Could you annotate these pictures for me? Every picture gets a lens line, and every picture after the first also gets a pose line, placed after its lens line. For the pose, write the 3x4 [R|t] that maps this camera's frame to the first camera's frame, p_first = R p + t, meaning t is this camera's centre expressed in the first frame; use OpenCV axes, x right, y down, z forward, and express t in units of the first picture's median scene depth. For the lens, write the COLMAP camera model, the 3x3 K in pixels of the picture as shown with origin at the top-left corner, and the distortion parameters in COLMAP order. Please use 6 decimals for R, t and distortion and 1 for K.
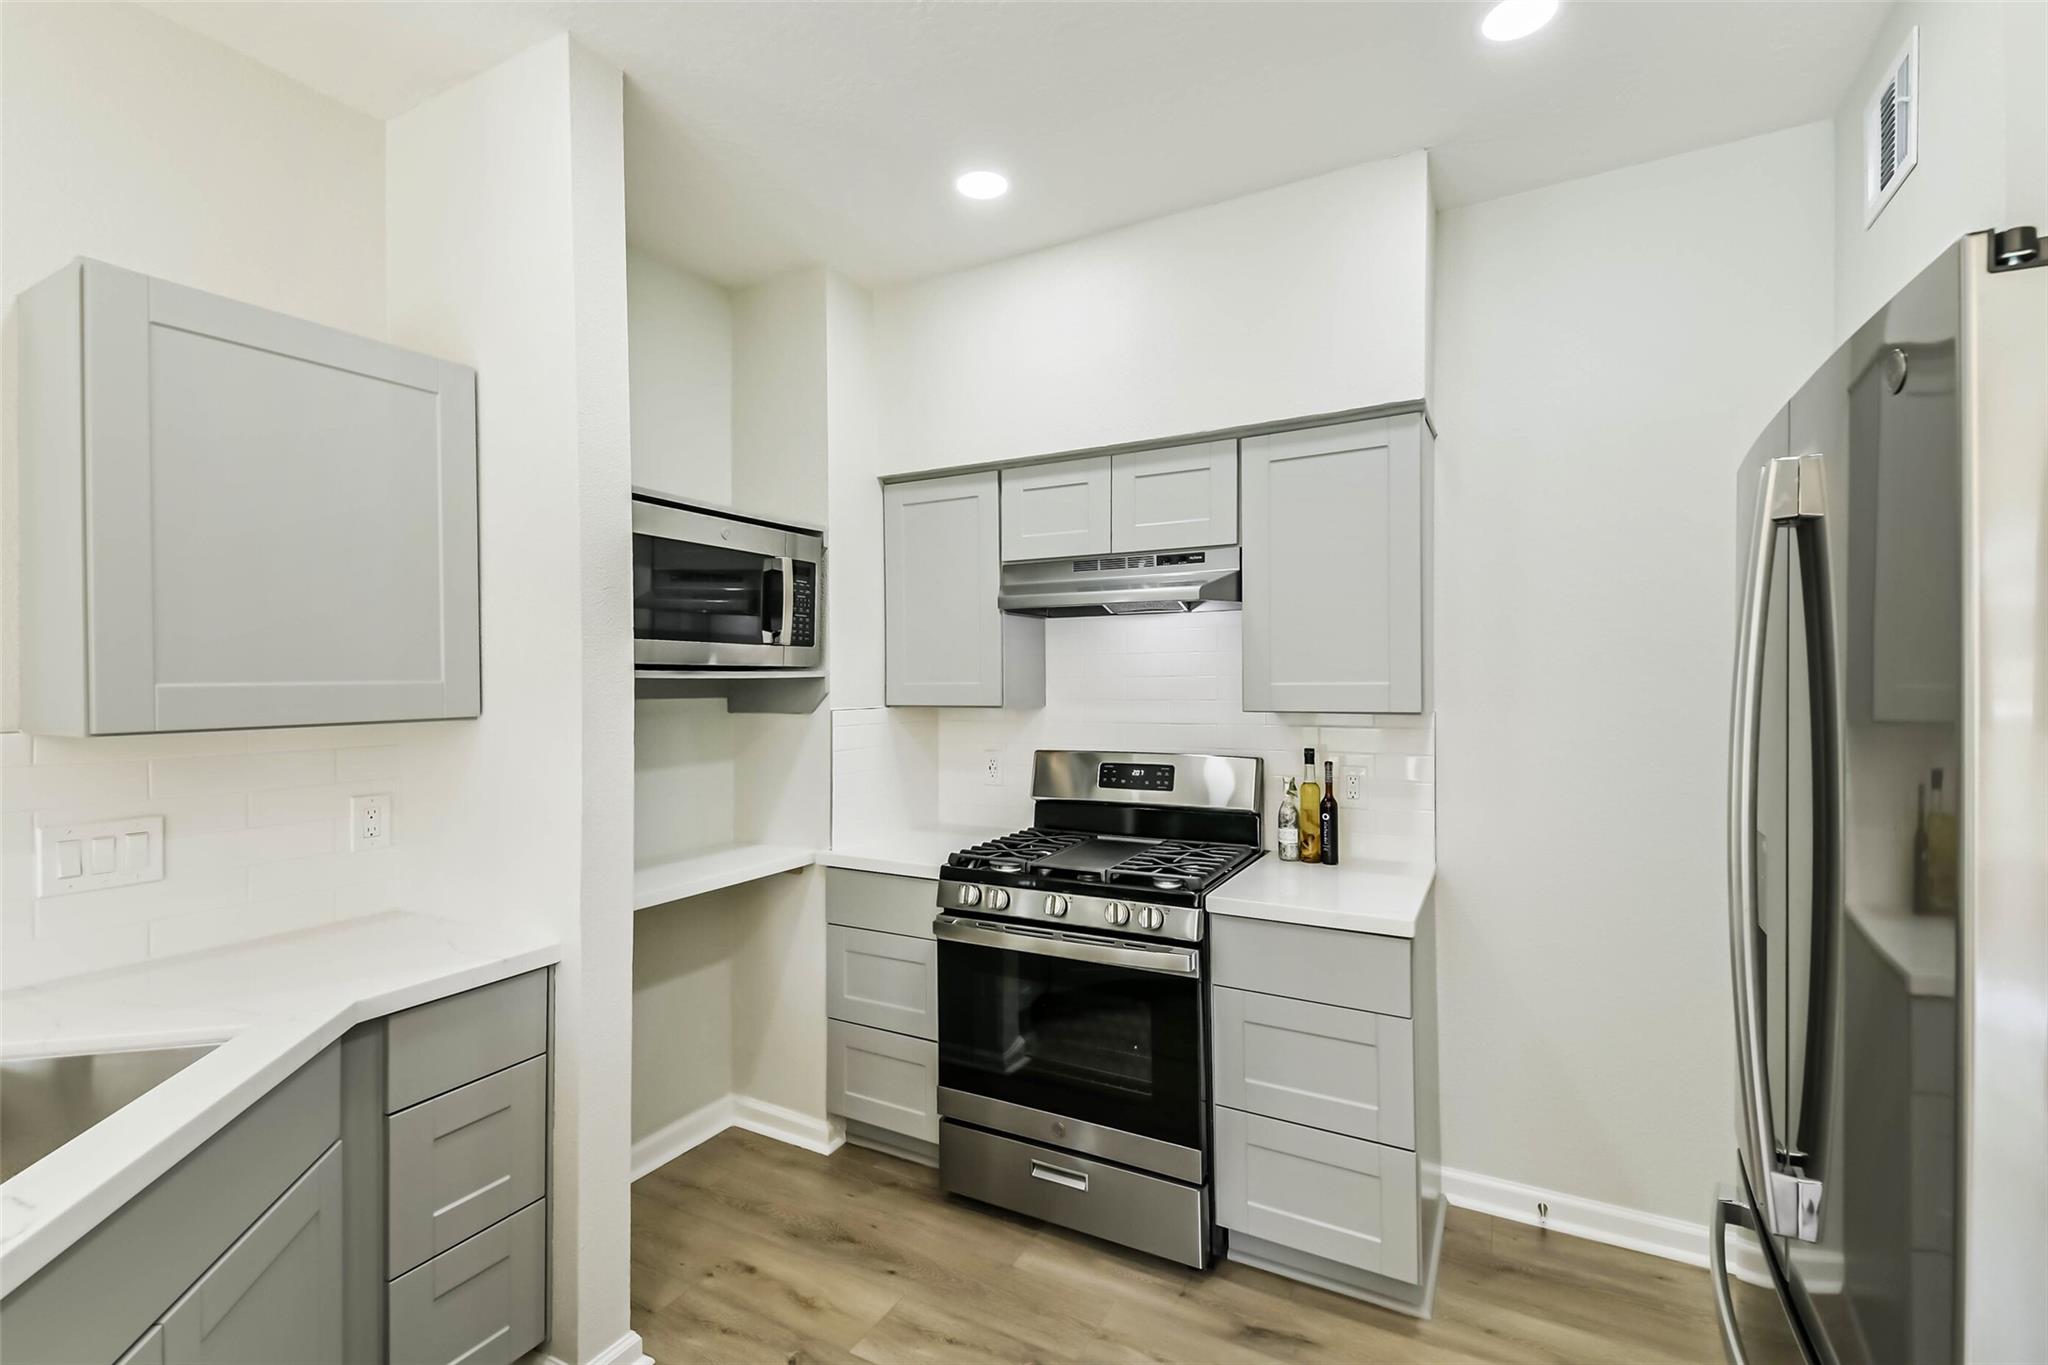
lens RADIAL K [[907.1, 0, 1028.1], [0, 907.1, 680.8], [0, 0, 1]] dist [0.045705, -0.006041]
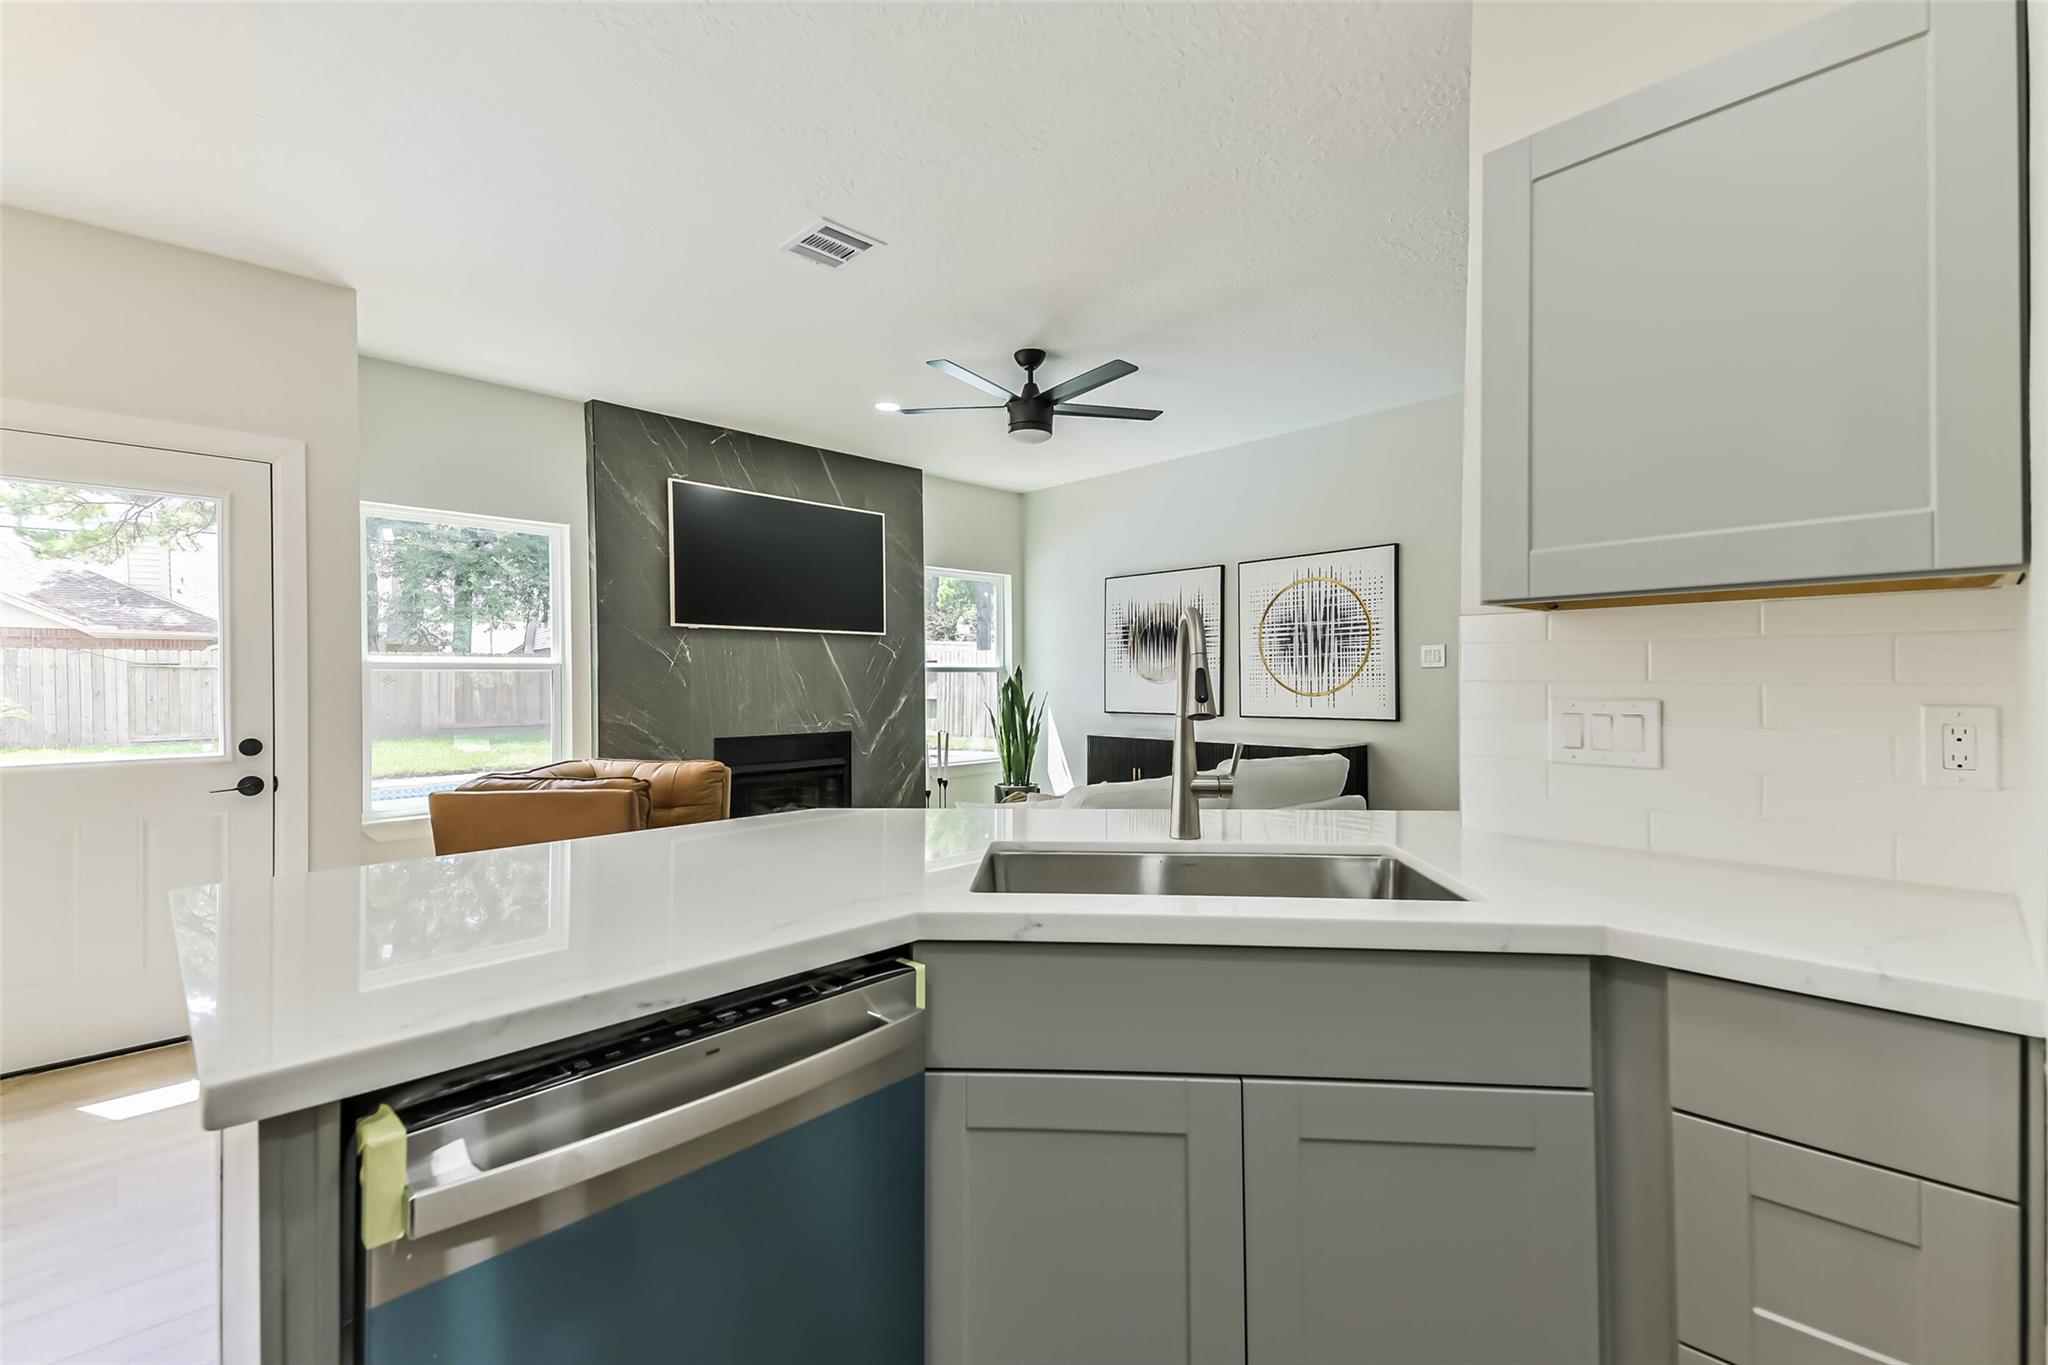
lens RADIAL K [[907.1, 0, 1044.6], [0, 907.1, 683.9], [0, 0, 1]] dist [0.045705, -0.006041]
pose [[-0.288716, 0.007411, -0.957386, 0.093830], [0.009887, 0.999940, 0.004759, 0.081522], [0.957364, -0.008092, -0.288772, 0.475976]]
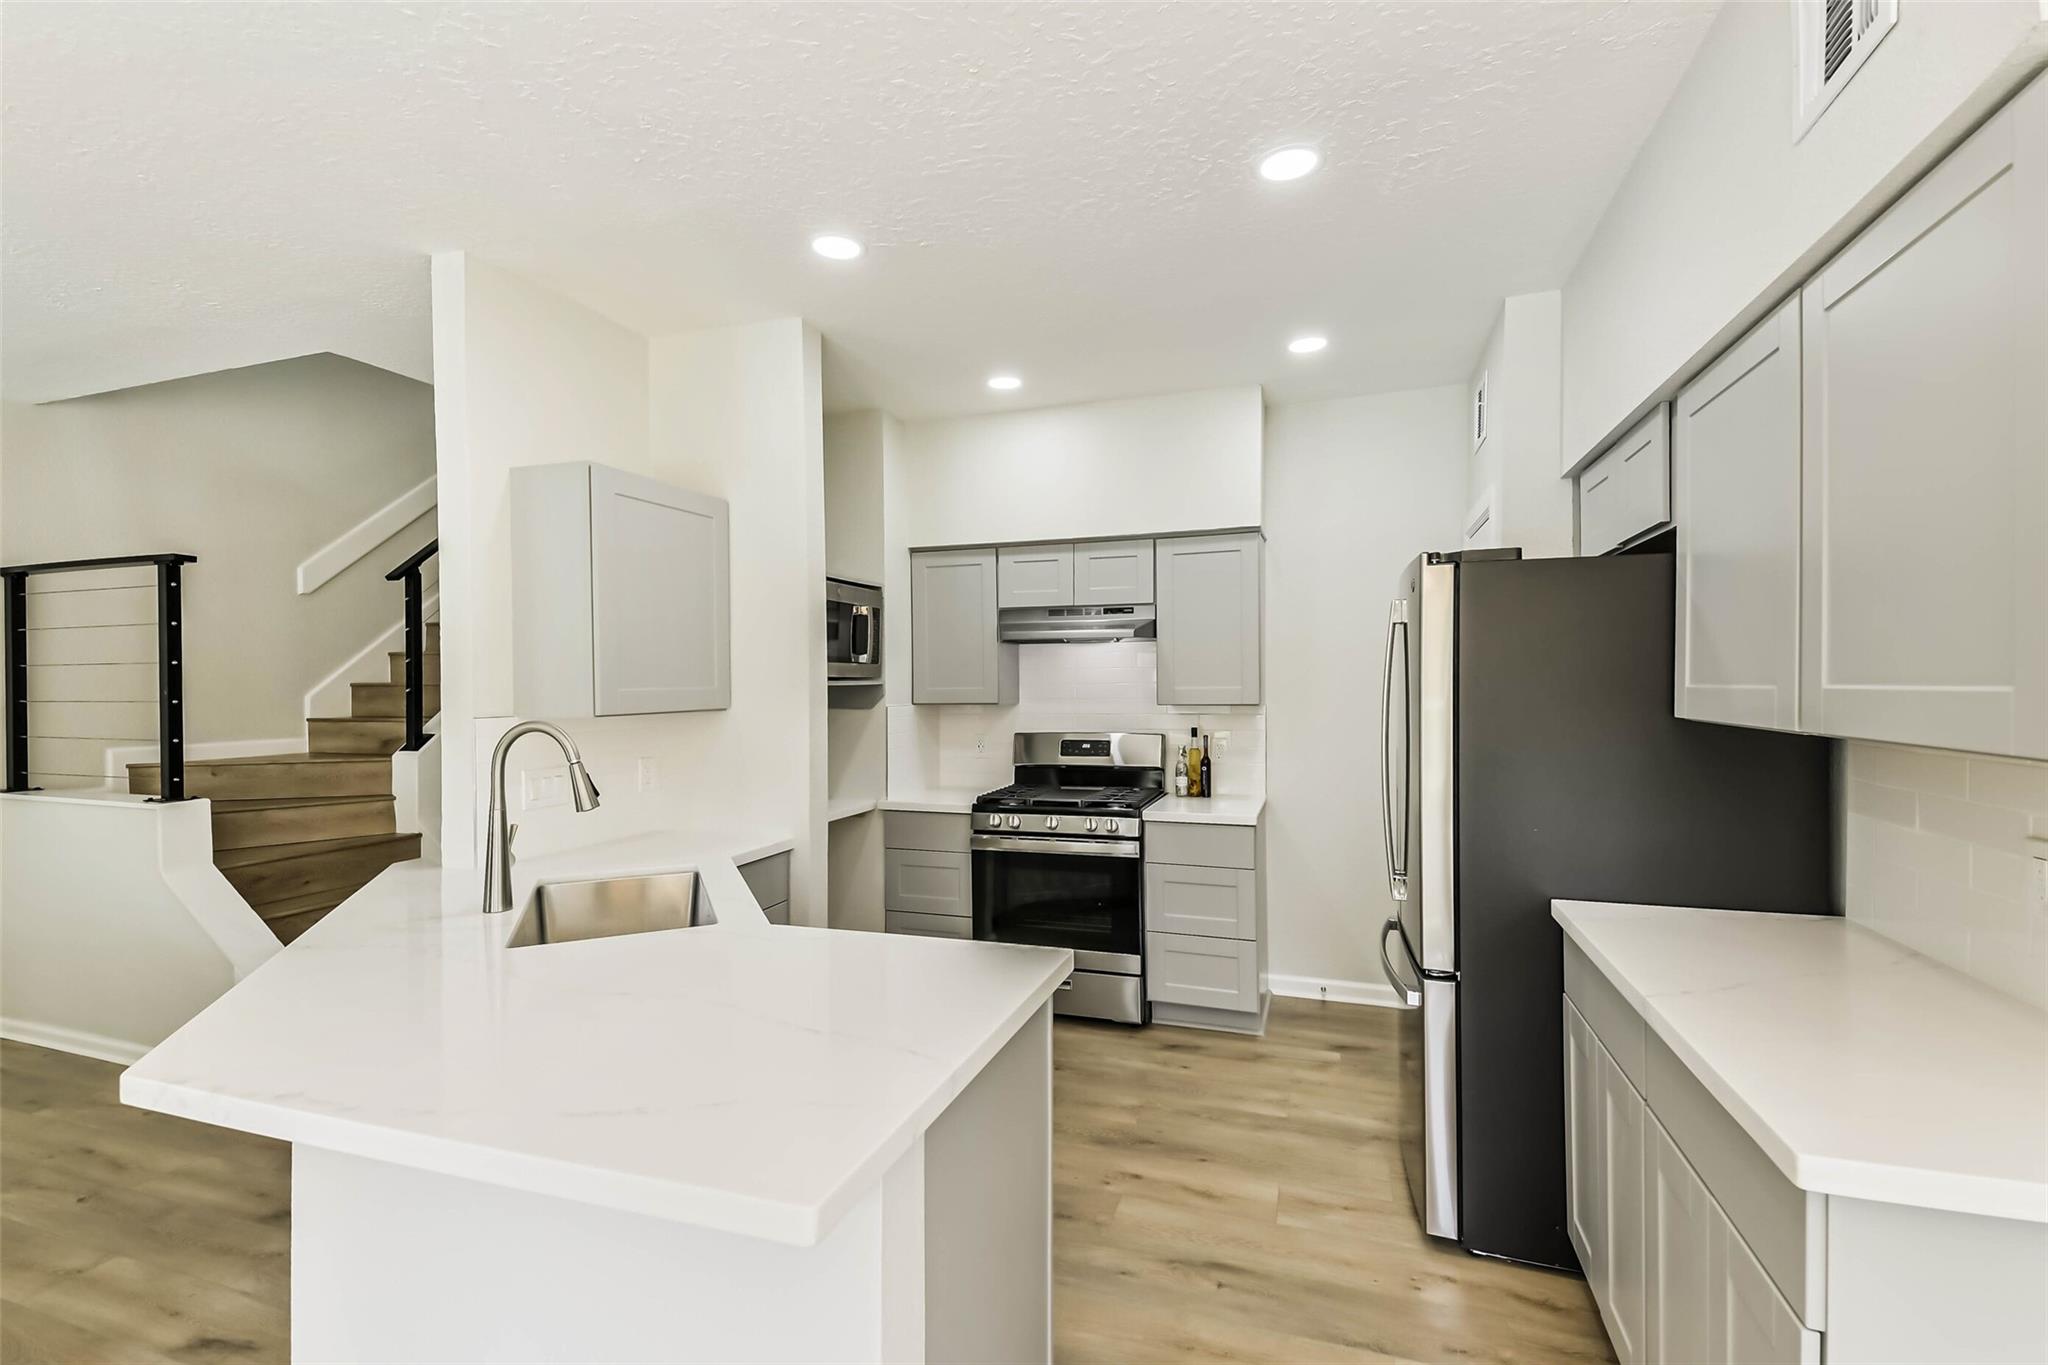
lens RADIAL K [[907.1, 0, 1012.1], [0, 907.1, 692.6], [0, 0, 1]] dist [0.045705, -0.006041]
pose [[0.987397, -0.003416, 0.158225, -0.285479], [0.002410, 0.999976, 0.006549, 0.000427], [-0.158244, -0.006085, 0.987381, -0.586851]]
